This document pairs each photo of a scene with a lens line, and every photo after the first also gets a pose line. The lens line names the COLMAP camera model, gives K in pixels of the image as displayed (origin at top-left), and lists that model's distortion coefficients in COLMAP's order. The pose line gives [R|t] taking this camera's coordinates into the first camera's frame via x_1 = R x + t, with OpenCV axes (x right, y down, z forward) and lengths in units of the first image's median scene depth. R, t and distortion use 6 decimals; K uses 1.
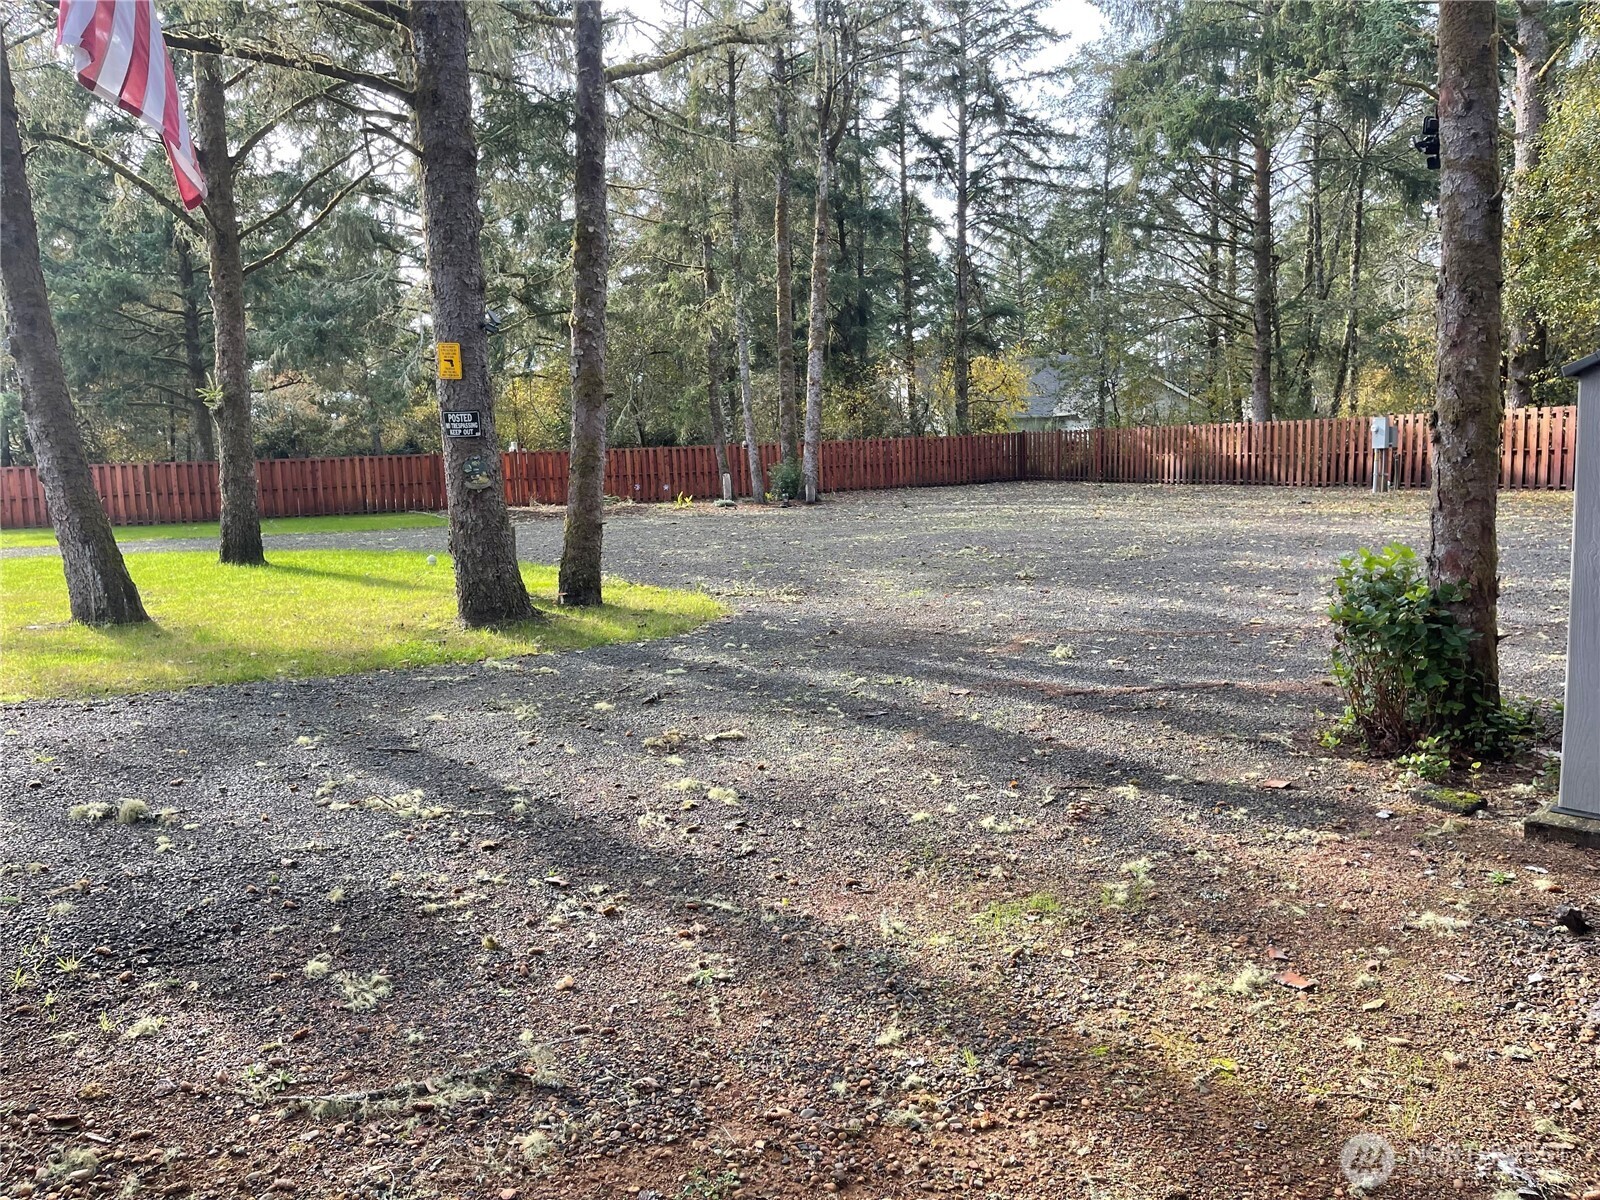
lens RADIAL K [[1206.8, 0, 791.8], [0, 1206.8, 605.0], [0, 0, 1]] dist [0.064648, -0.080433]
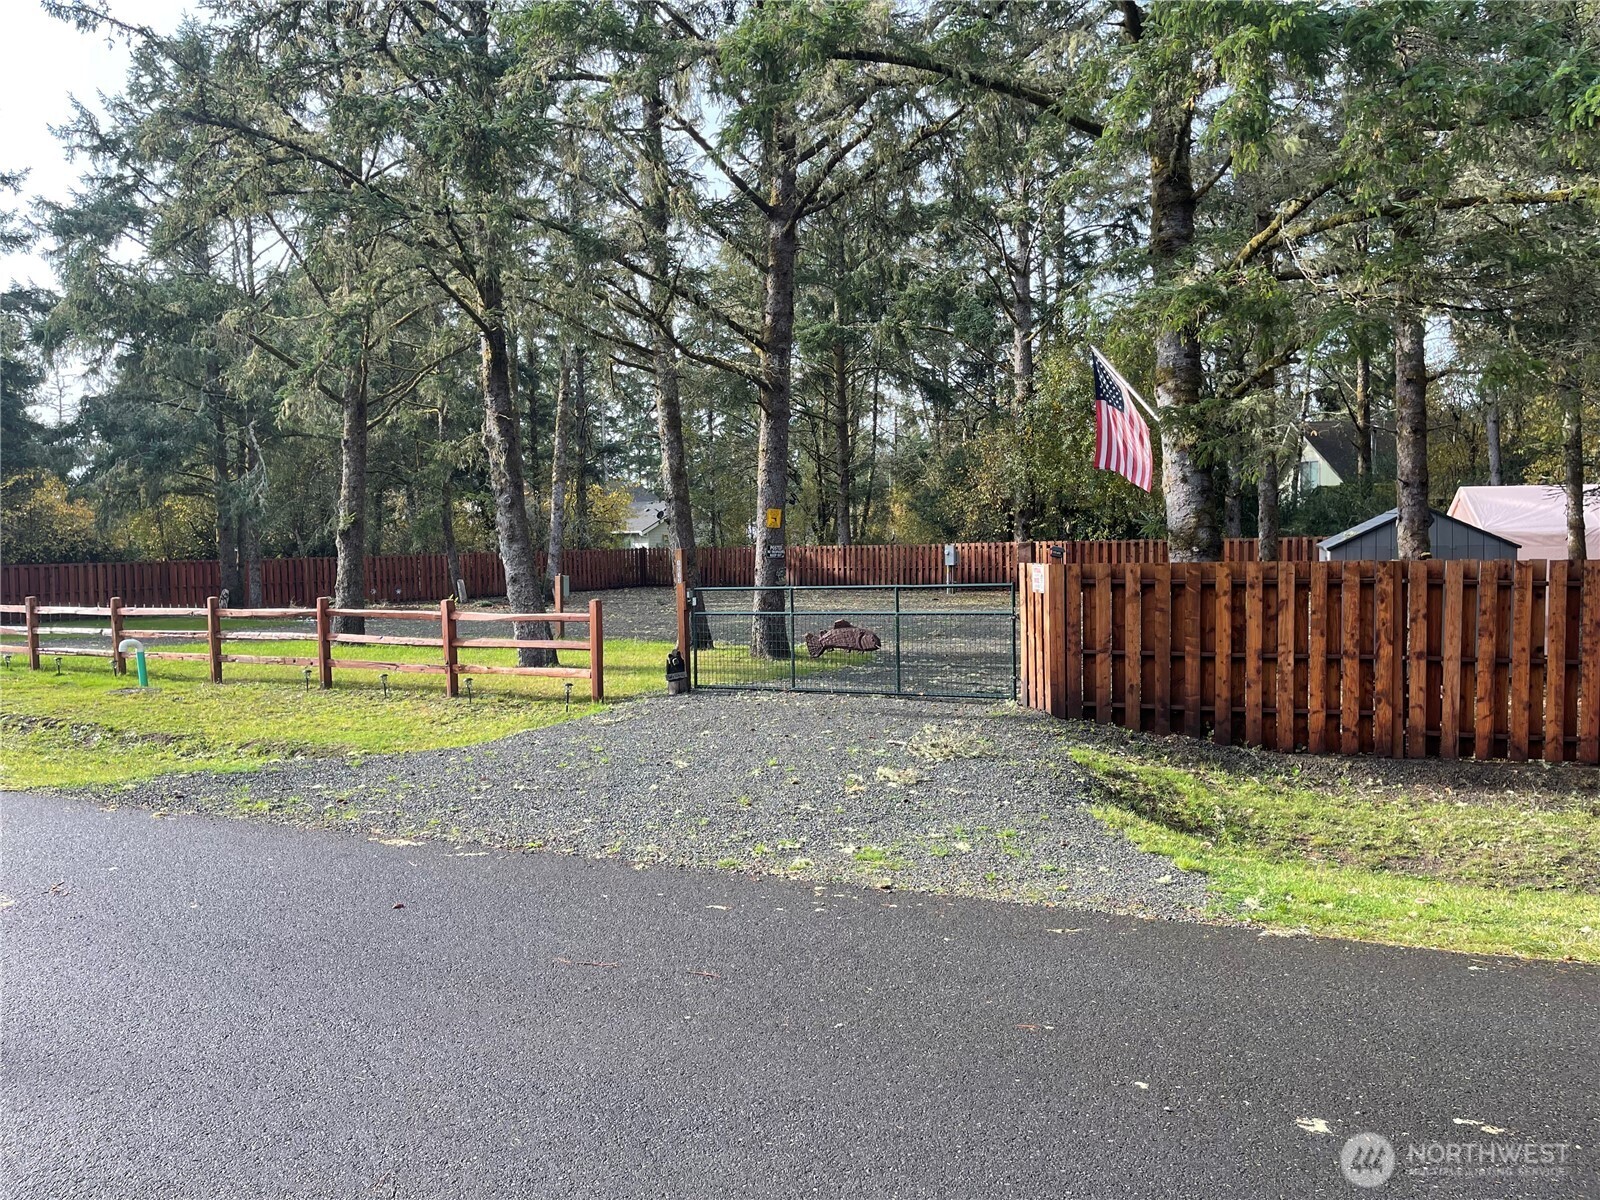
lens RADIAL K [[1206.8, 0, 793.8], [0, 1206.8, 592.6], [0, 0, 1]] dist [0.064648, -0.080433]
pose [[0.881353, -0.001044, 0.472458, -0.650925], [0.048841, 0.994841, -0.088913, 0.049966], [-0.469927, 0.101439, 0.876857, -0.373829]]
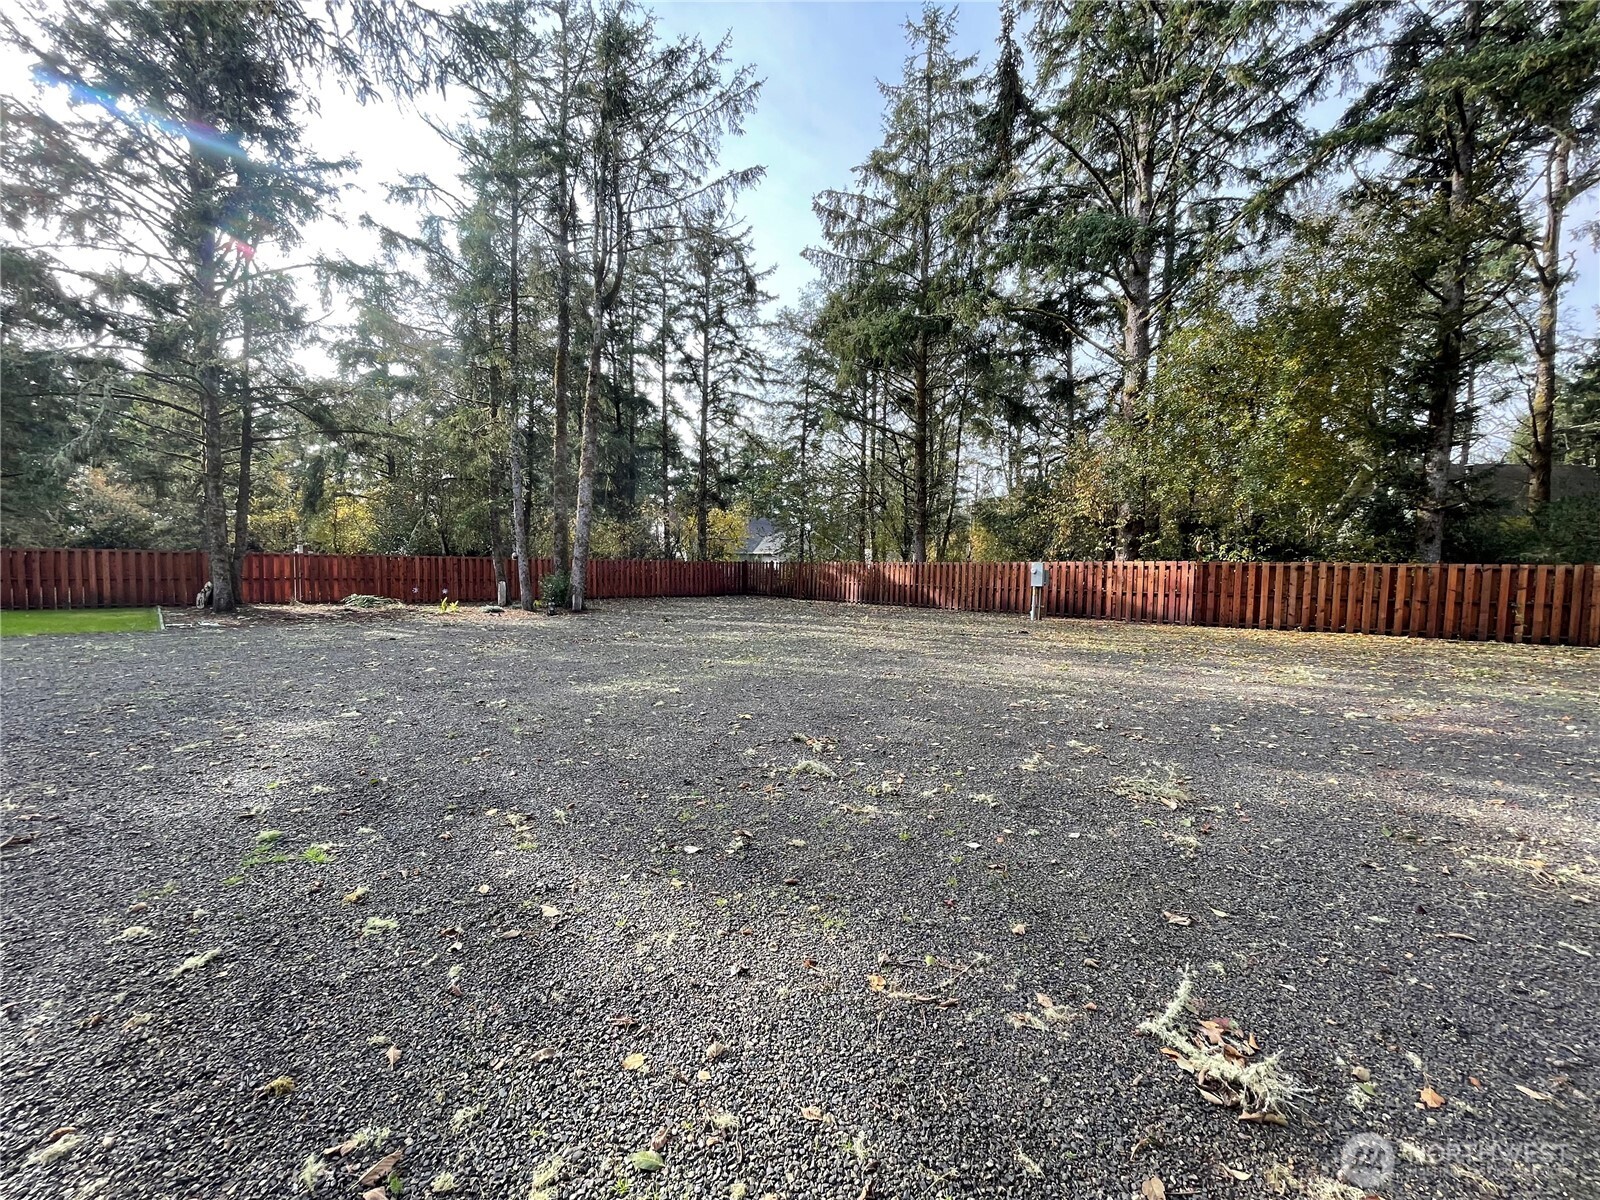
lens RADIAL K [[644.4, 0, 798.5], [0, 644.4, 607.9], [0, 0, 1]] dist [-0.004599, 0.000097]
pose [[0.951215, 0.031146, 0.306954, 0.050186], [-0.008830, 0.997232, -0.073821, -0.083906], [-0.308404, 0.067509, 0.948857, 0.685812]]
